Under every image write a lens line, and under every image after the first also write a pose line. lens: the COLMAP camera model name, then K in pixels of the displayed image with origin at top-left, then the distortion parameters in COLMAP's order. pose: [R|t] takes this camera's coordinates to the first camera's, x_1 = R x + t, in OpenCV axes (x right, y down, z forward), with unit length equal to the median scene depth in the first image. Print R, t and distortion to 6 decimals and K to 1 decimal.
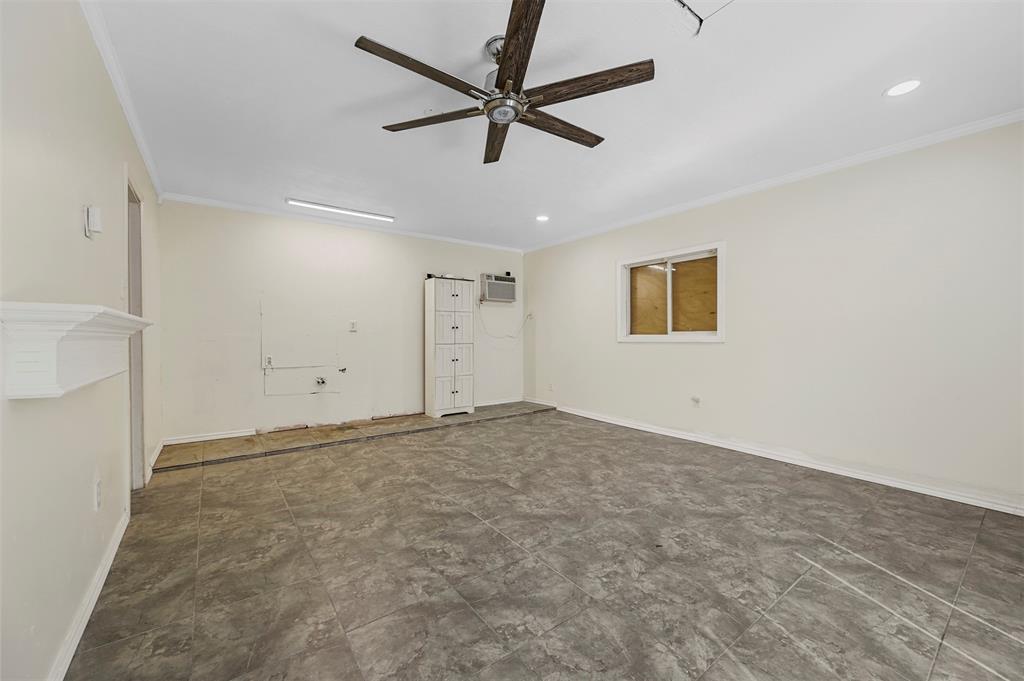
lens RADIAL K [[402.2, 0, 510.8], [0, 402.2, 338.1], [0, 0, 1]] dist [-0.000856, -0.000373]
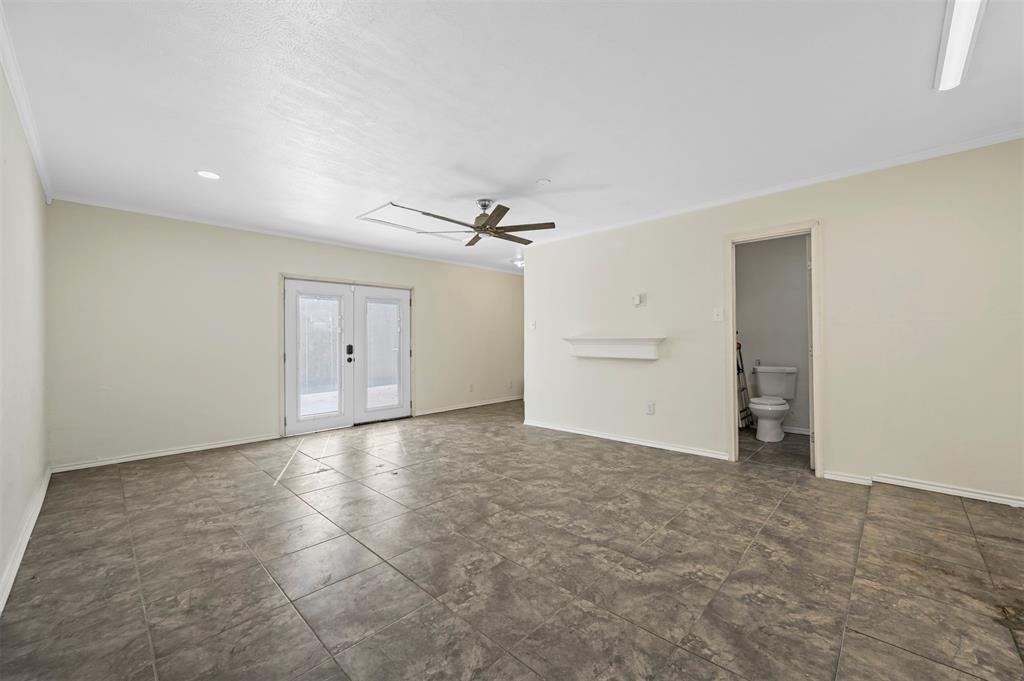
lens RADIAL K [[402.2, 0, 511.1], [0, 402.2, 339.3], [0, 0, 1]] dist [-0.000856, -0.000373]
pose [[-0.986594, 0.008458, -0.162976, 0.114580], [0.007903, 0.999961, 0.004057, -0.026256], [0.163004, 0.002715, -0.986622, 1.903616]]
